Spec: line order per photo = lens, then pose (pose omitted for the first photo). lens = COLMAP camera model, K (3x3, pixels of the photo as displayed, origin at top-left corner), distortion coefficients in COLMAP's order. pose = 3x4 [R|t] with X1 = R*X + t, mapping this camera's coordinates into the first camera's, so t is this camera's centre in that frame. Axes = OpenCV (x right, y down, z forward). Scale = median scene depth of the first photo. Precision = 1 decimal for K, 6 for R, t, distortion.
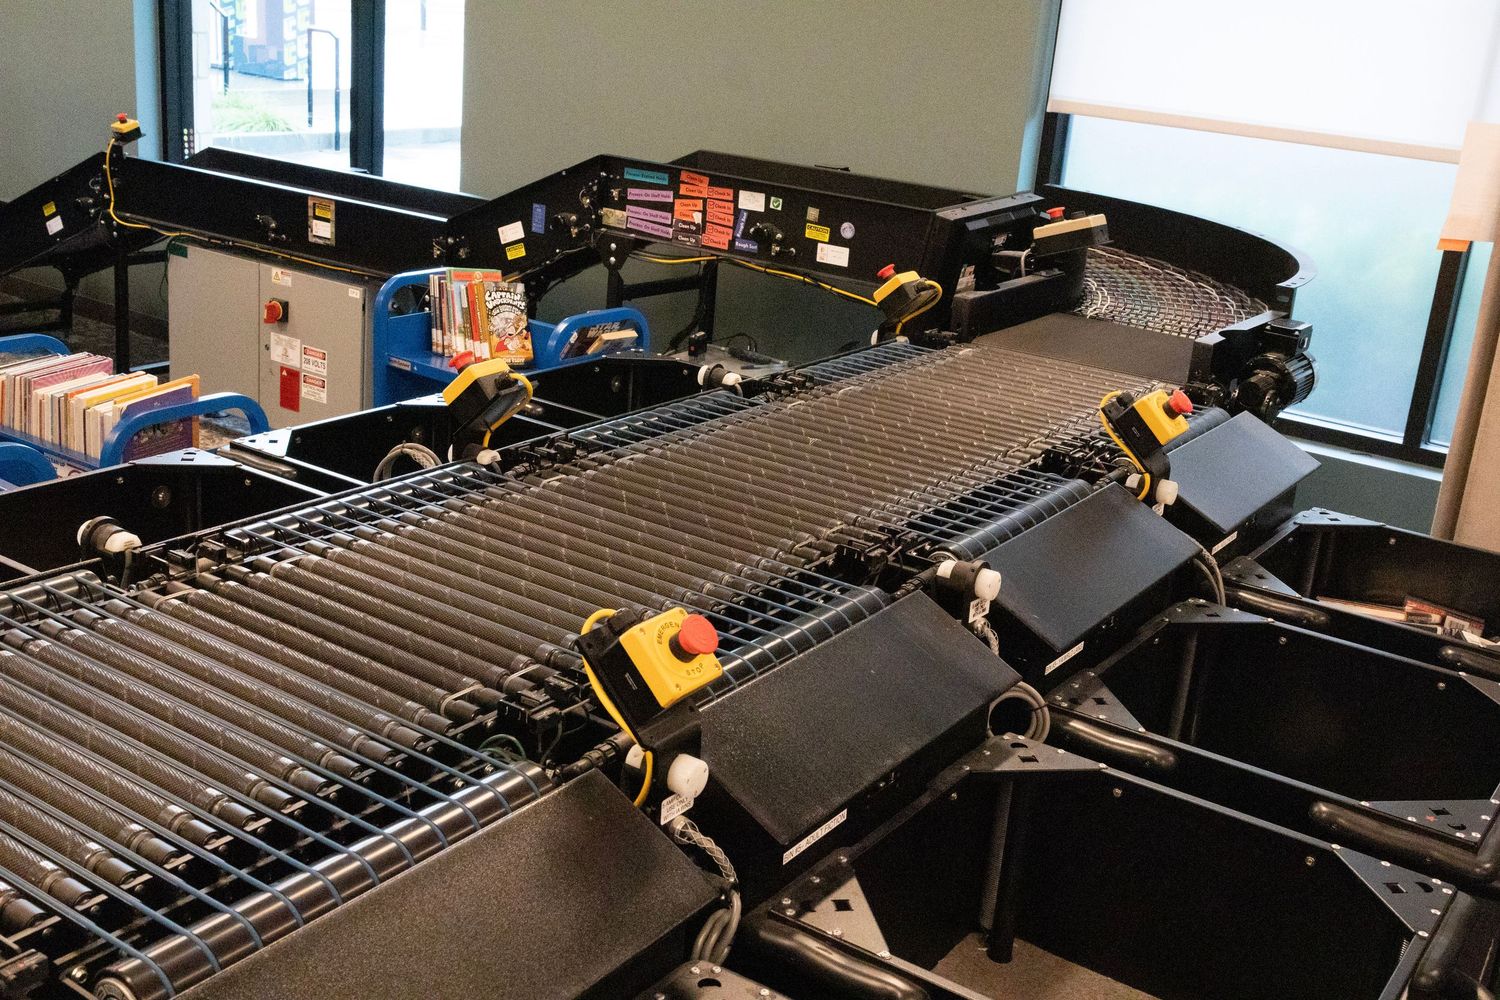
lens RADIAL K [[1671.6, 0, 749.1], [0, 1671.6, 507.3], [0, 0, 1]] dist [-0.013774, 0.000000]
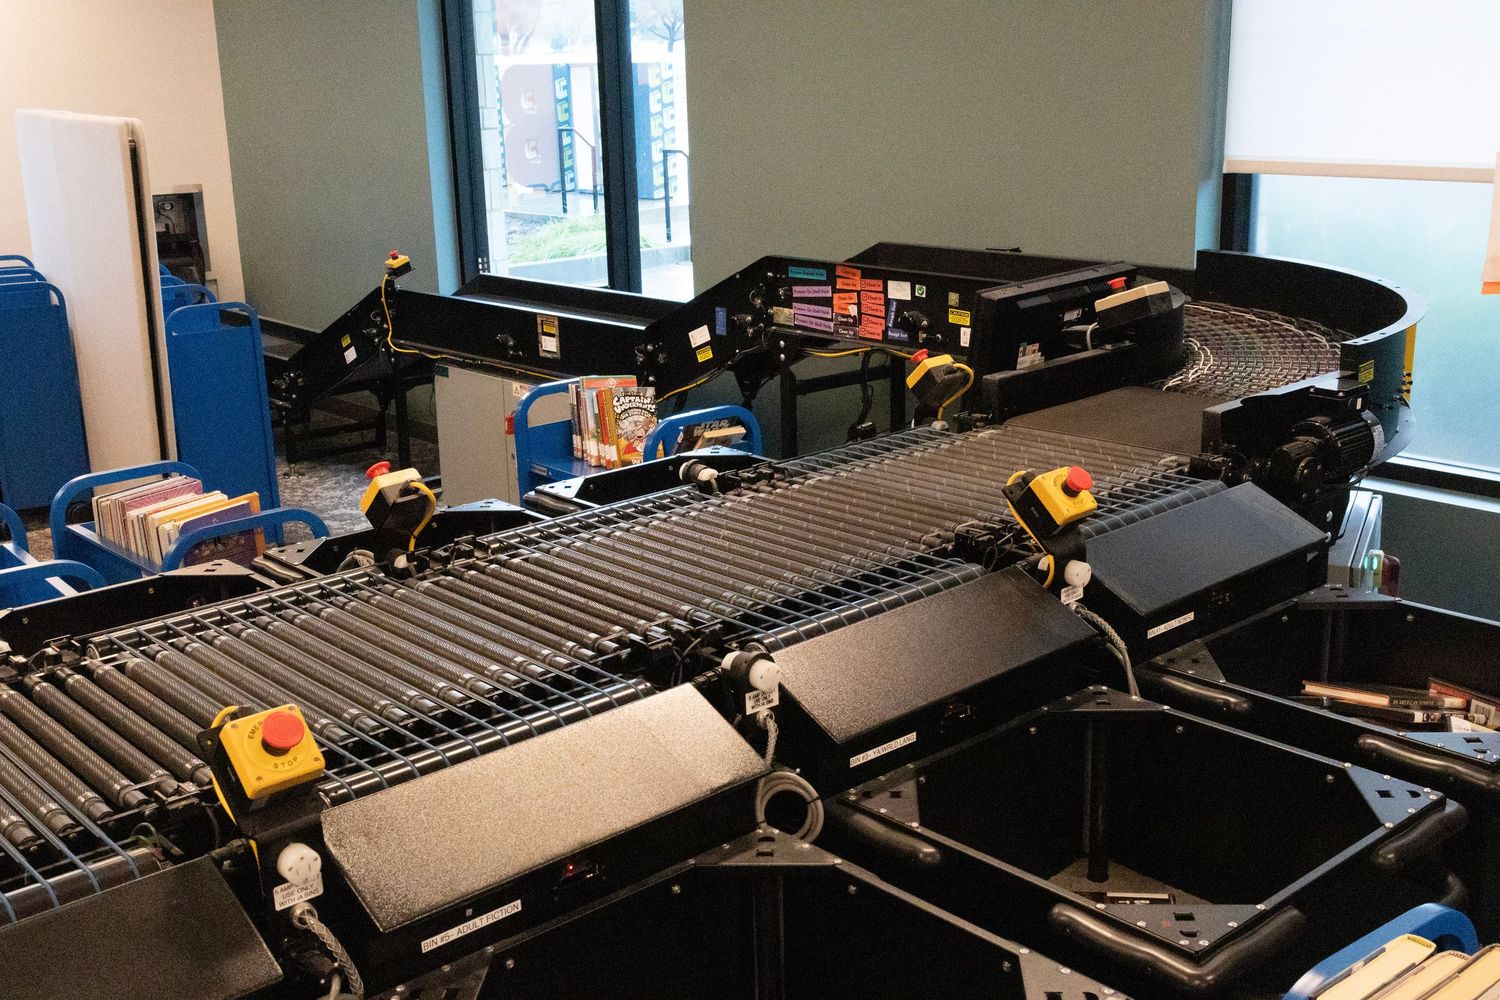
lens RADIAL K [[1671.6, 0, 751.7], [0, 1671.6, 494.8], [0, 0, 1]] dist [-0.013774, 0.000000]
pose [[0.963984, -0.043196, -0.262429, 0.171981], [0.027307, 0.997583, -0.063894, 0.001026], [0.264555, 0.054427, 0.962834, 0.015901]]
